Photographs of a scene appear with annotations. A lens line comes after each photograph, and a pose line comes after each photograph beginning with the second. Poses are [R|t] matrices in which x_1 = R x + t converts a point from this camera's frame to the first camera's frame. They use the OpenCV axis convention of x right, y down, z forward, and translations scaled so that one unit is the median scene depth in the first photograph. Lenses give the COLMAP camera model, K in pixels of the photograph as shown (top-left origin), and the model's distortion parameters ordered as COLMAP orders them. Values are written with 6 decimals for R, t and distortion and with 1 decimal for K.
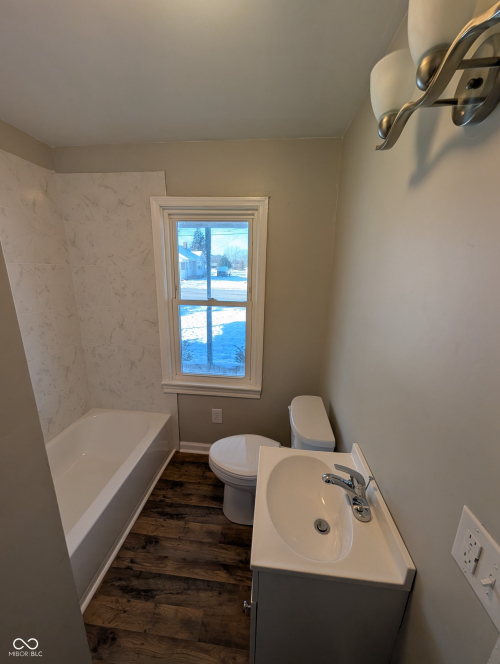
lens RADIAL K [[251.3, 0, 250.0], [0, 251.3, 332.0], [0, 0, 1]] dist [0.000959, 0.000163]
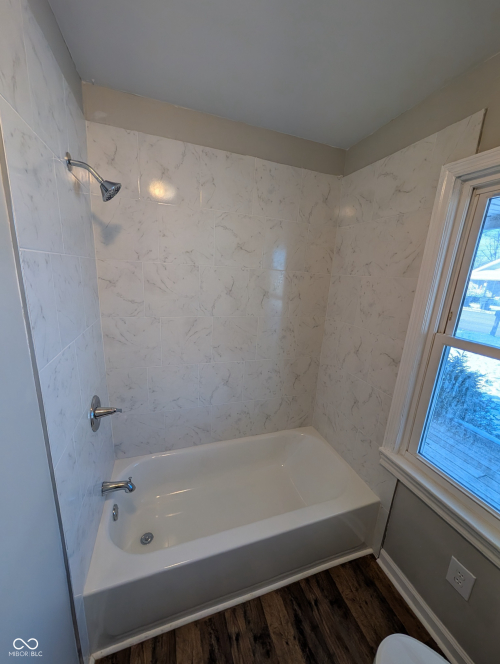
lens RADIAL K [[251.3, 0, 250.0], [0, 251.3, 332.0], [0, 0, 1]] dist [0.000959, 0.000163]
pose [[0.422745, 0.216179, -0.880087, 0.030471], [-0.271735, 0.956685, 0.104467, -0.078266], [0.864550, 0.194988, 0.463177, 0.352723]]
